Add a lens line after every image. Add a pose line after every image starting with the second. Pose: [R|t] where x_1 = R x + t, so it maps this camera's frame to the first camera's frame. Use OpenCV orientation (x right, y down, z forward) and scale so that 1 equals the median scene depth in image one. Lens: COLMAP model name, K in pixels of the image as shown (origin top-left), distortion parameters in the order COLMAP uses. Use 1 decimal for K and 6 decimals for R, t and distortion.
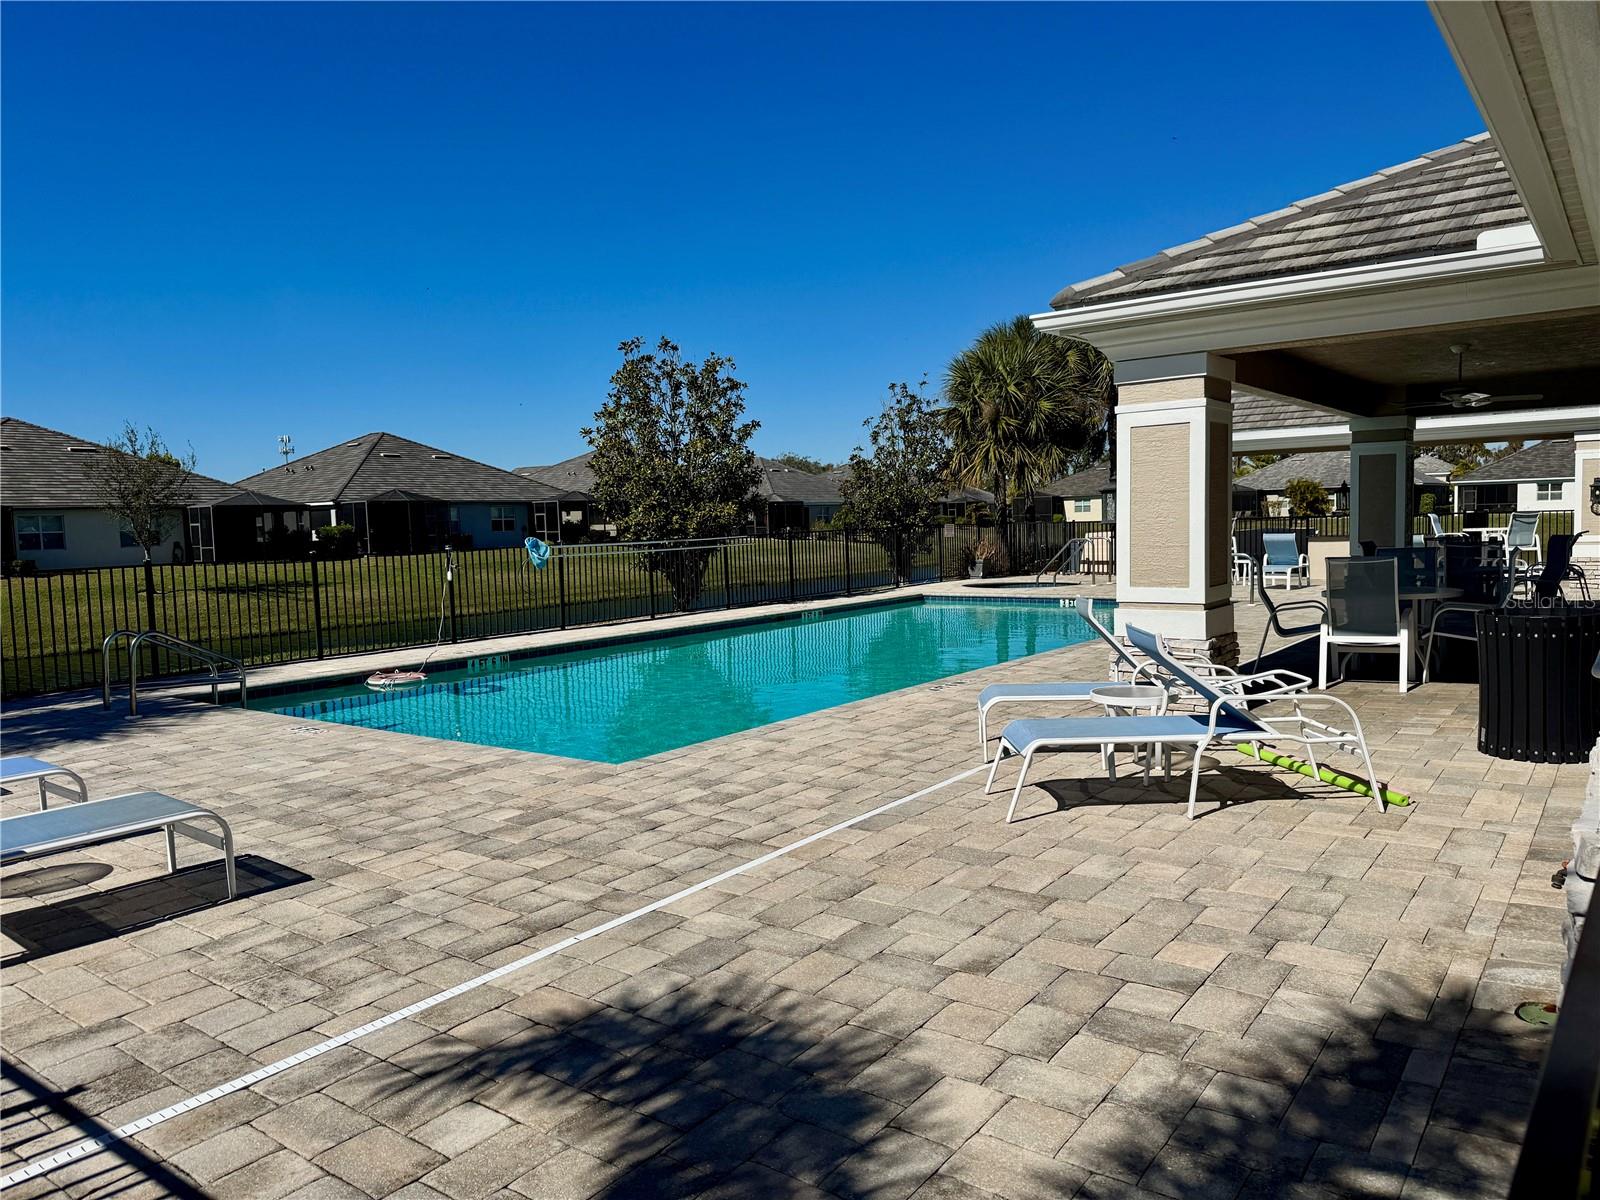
lens RADIAL K [[1122.4, 0, 800.0], [0, 1122.4, 600.0], [0, 0, 1]] dist [0.130153, -0.196456]
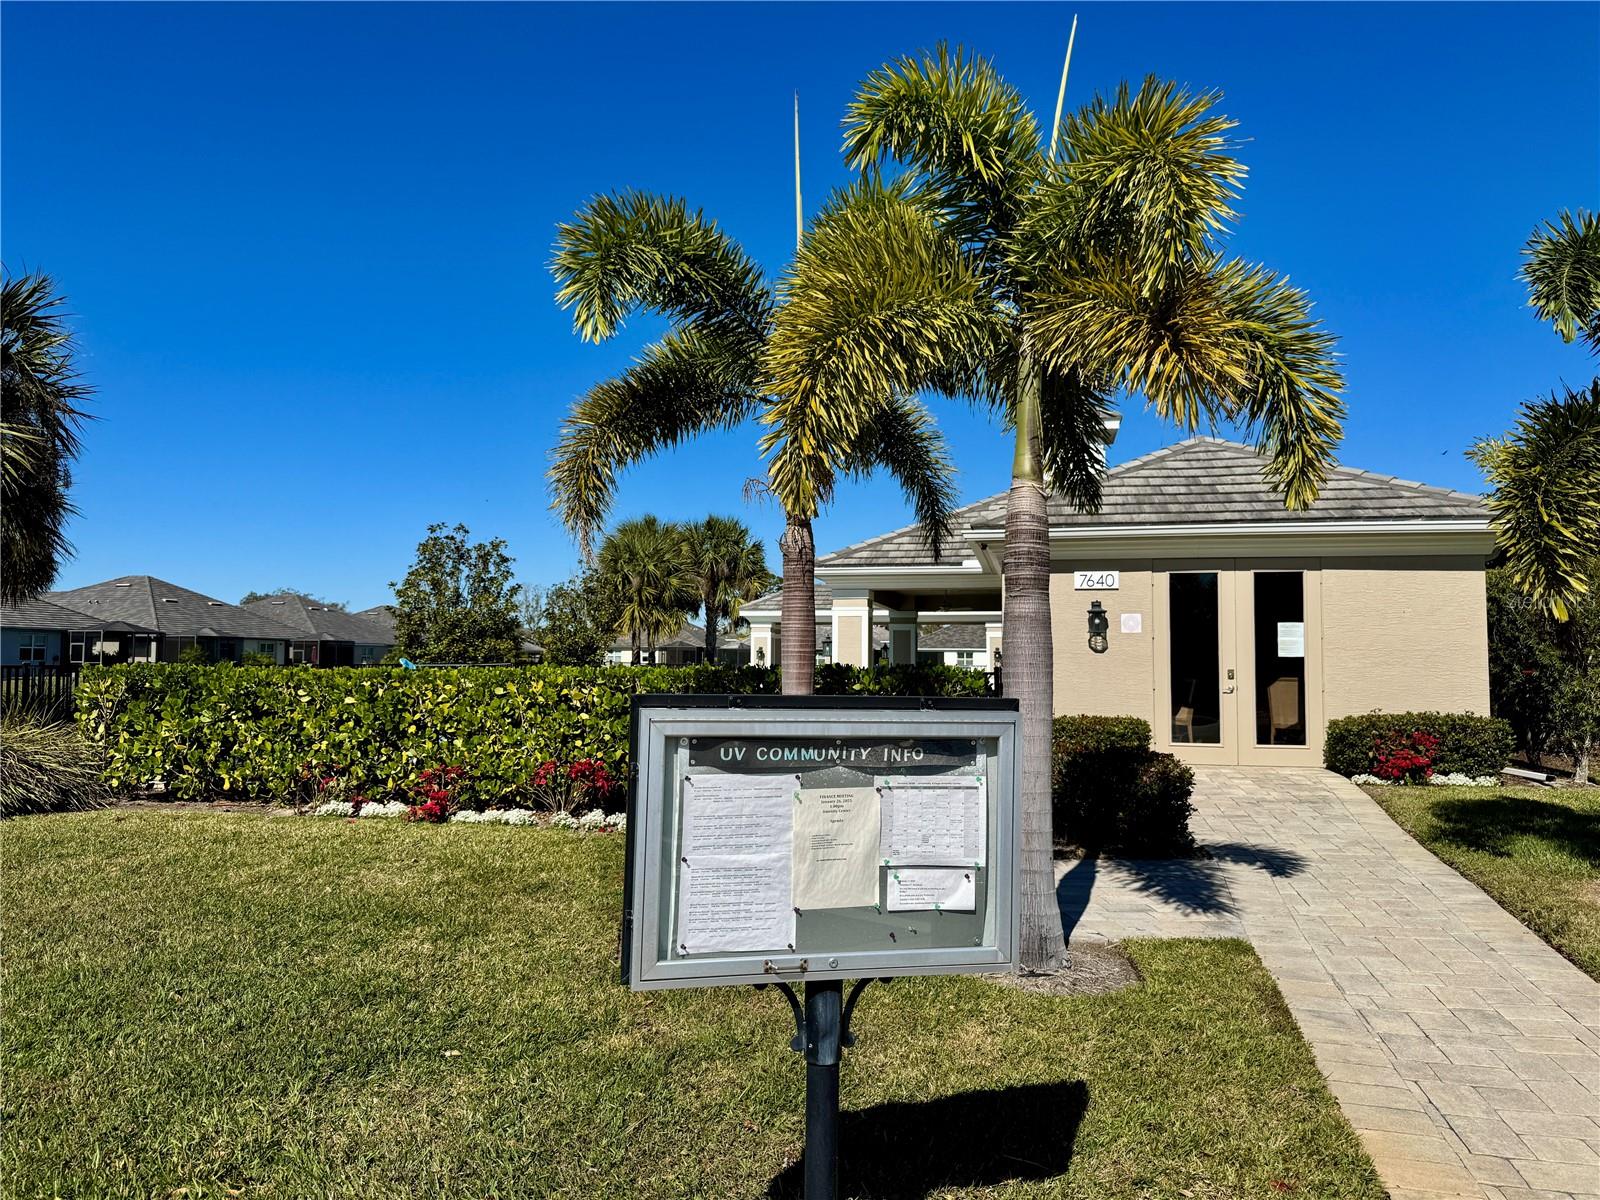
lens RADIAL K [[1122.4, 0, 800.0], [0, 1122.4, 600.0], [0, 0, 1]] dist [0.130153, -0.196456]
pose [[0.905180, 0.058850, 0.420935, -0.285592], [-0.002267, 0.991022, -0.133678, 0.048323], [-0.425023, 0.120048, 0.897187, -0.402355]]
